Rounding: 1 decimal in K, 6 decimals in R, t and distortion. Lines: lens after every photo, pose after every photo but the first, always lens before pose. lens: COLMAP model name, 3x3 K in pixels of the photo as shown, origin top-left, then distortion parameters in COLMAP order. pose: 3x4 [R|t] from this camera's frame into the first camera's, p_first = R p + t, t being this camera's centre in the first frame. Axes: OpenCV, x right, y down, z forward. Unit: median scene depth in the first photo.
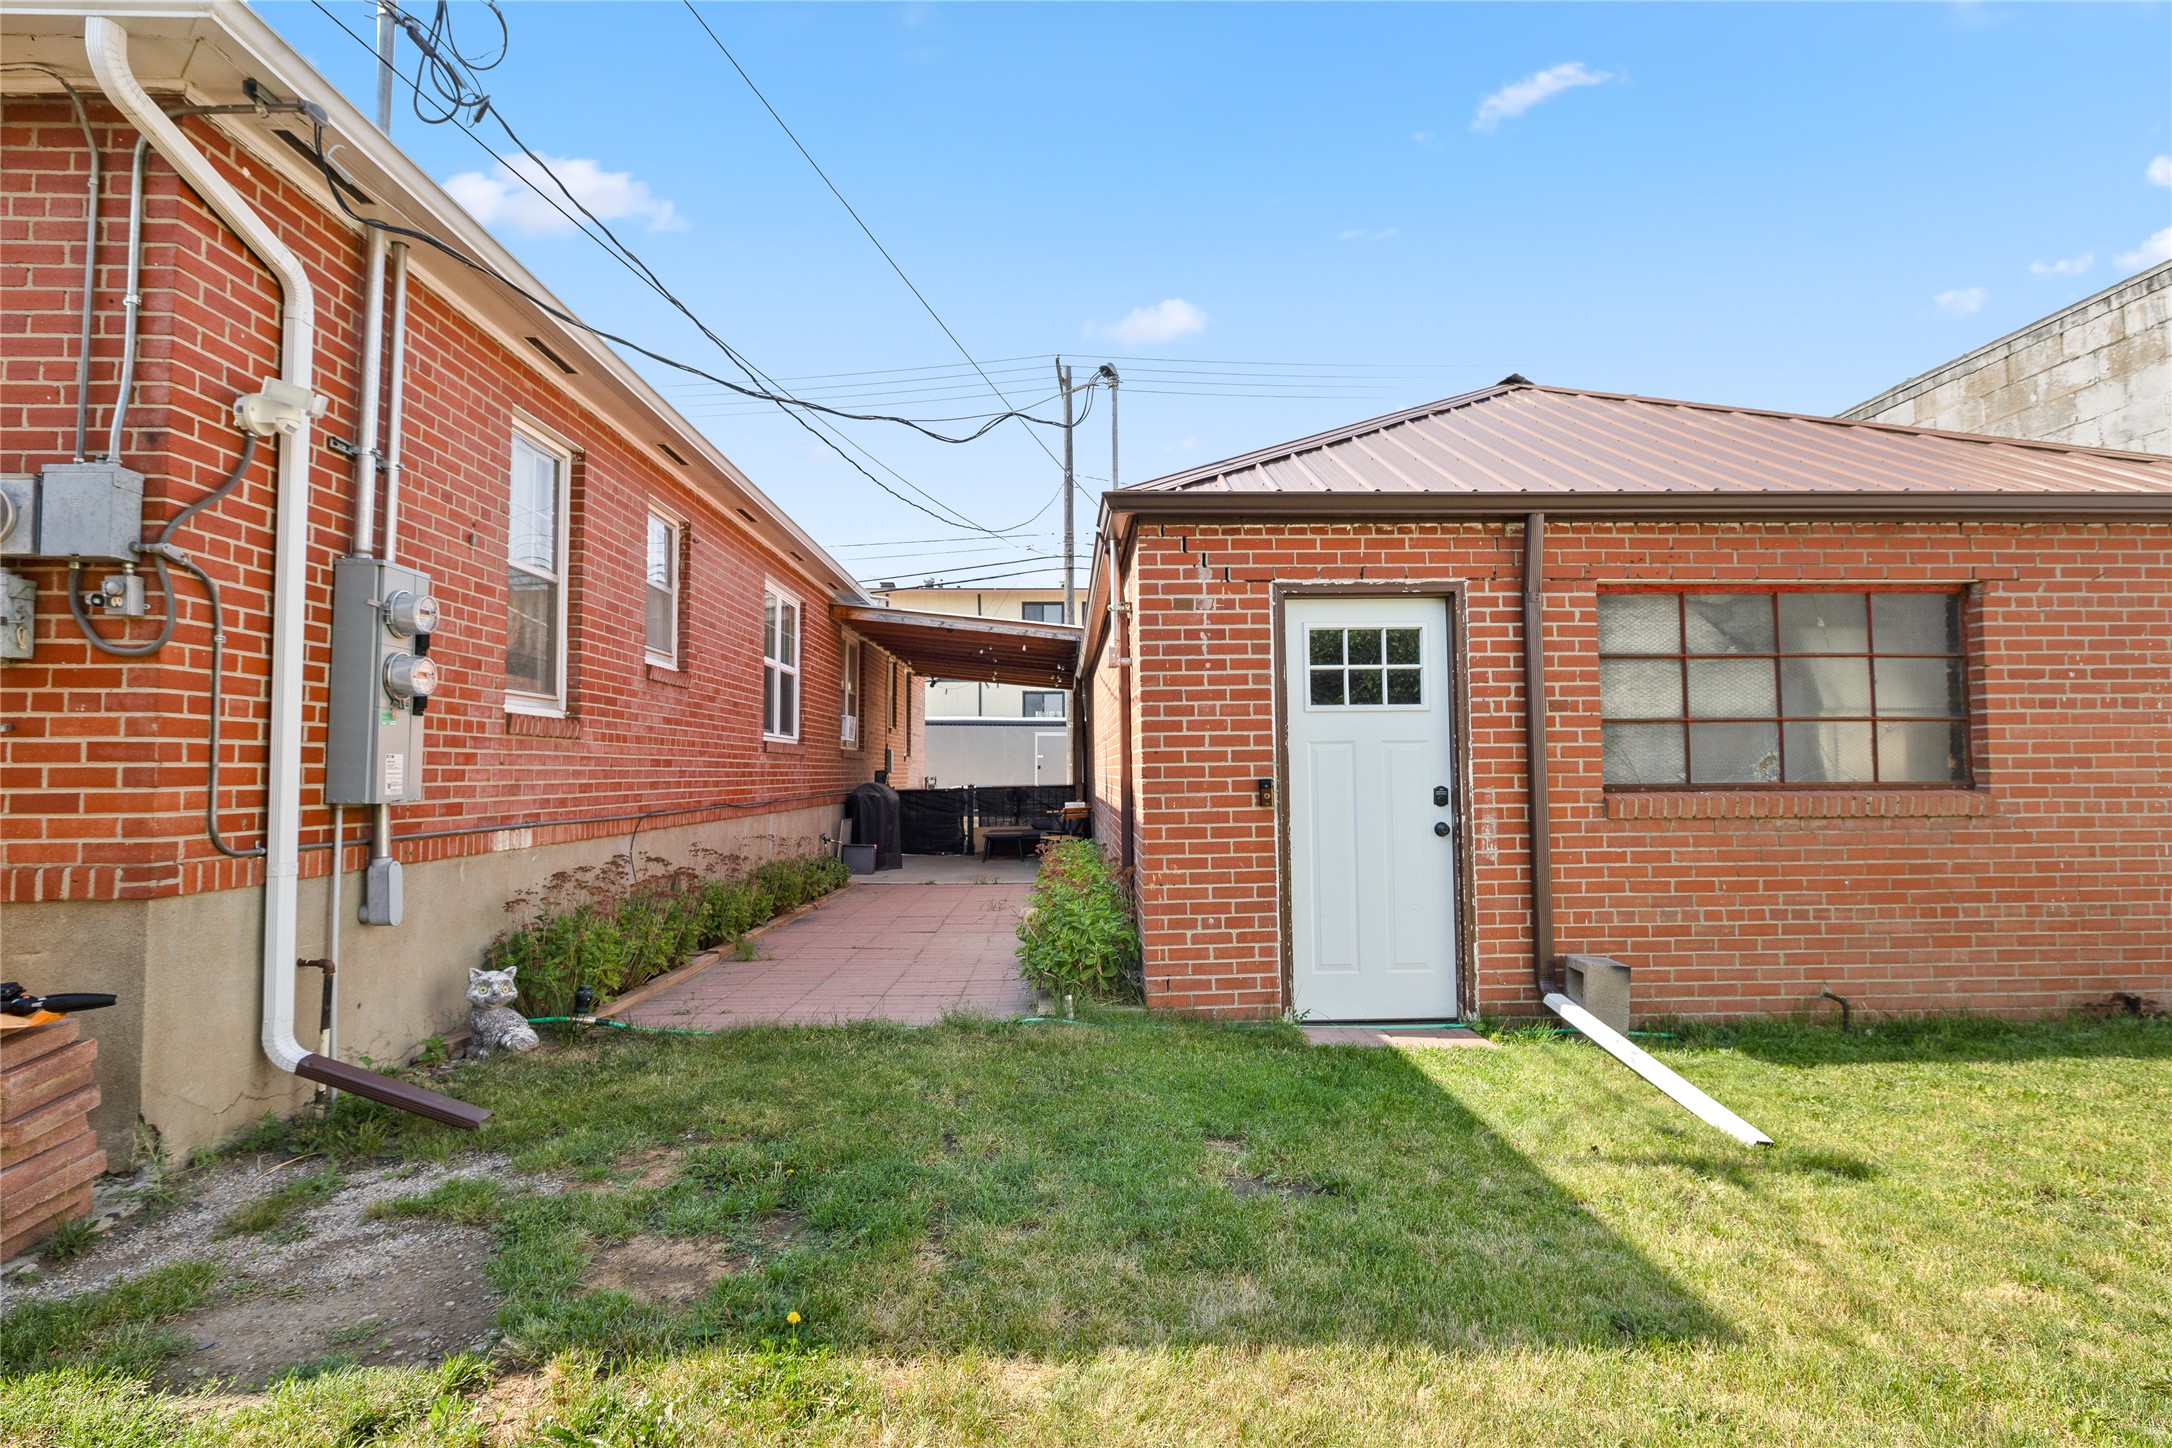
lens RADIAL K [[1114.0, 0, 1086.0], [0, 1114.0, 724.0], [0, 0, 1]] dist [-0.002132, -0.000108]
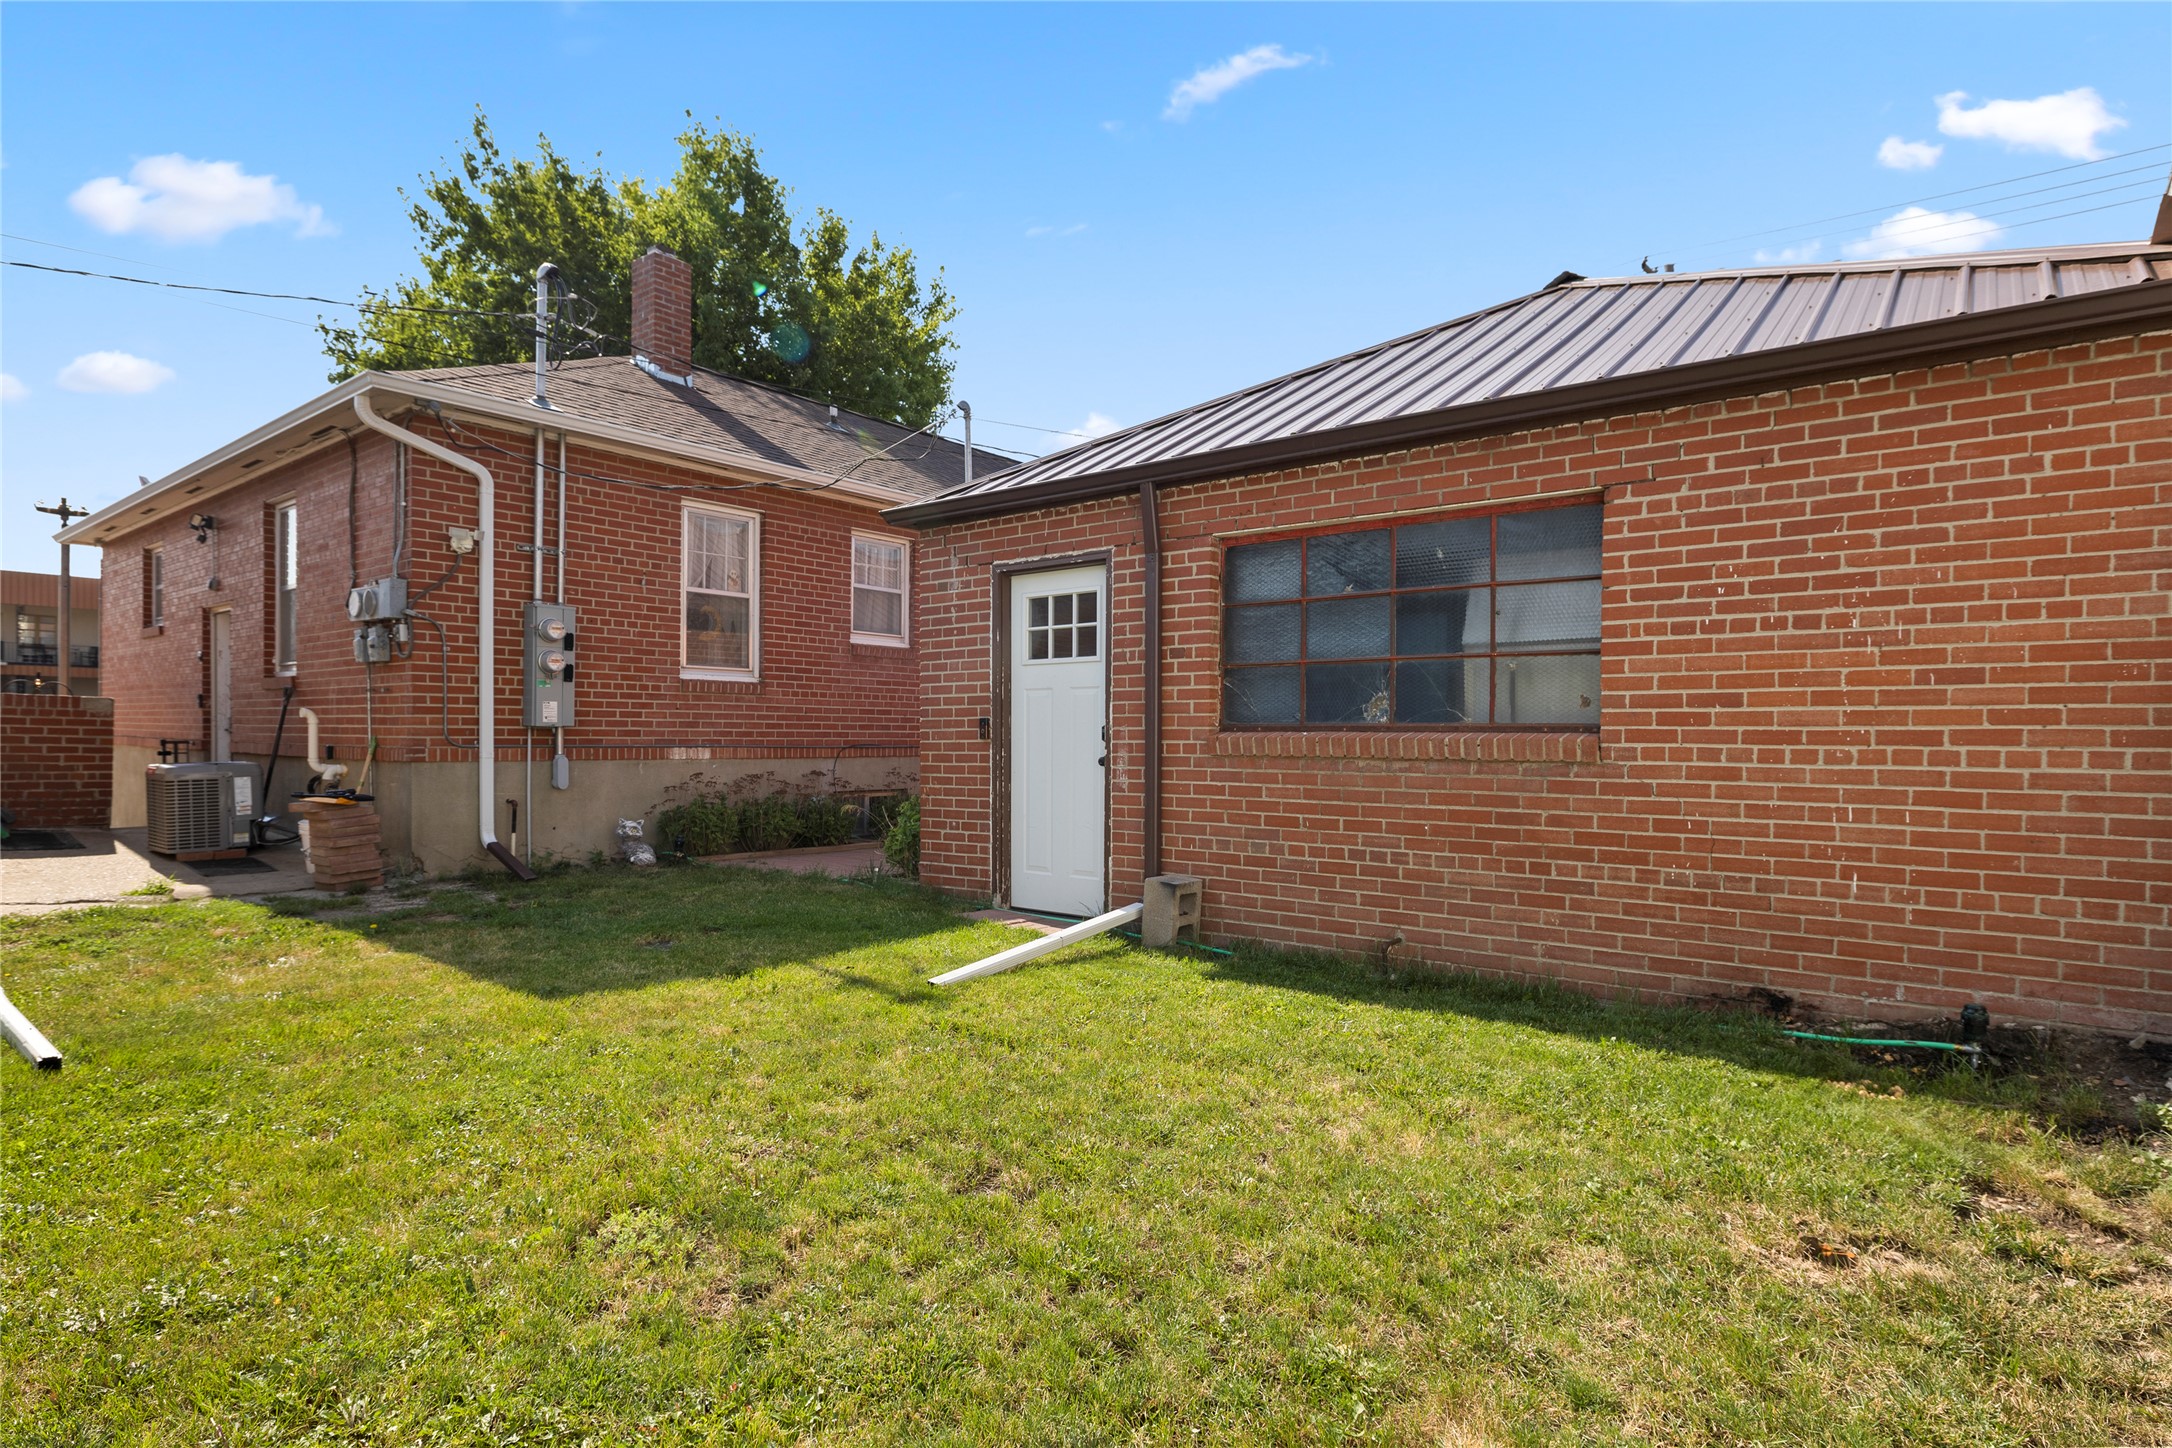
lens RADIAL K [[1128.4, 0, 1083.2], [0, 1128.4, 761.1], [0, 0, 1]] dist [-0.004901, -0.000349]
pose [[0.756949, 0.025796, -0.652964, 1.084269], [0.016073, 0.998183, 0.058067, 0.024243], [0.653276, -0.054449, 0.755160, 0.078795]]
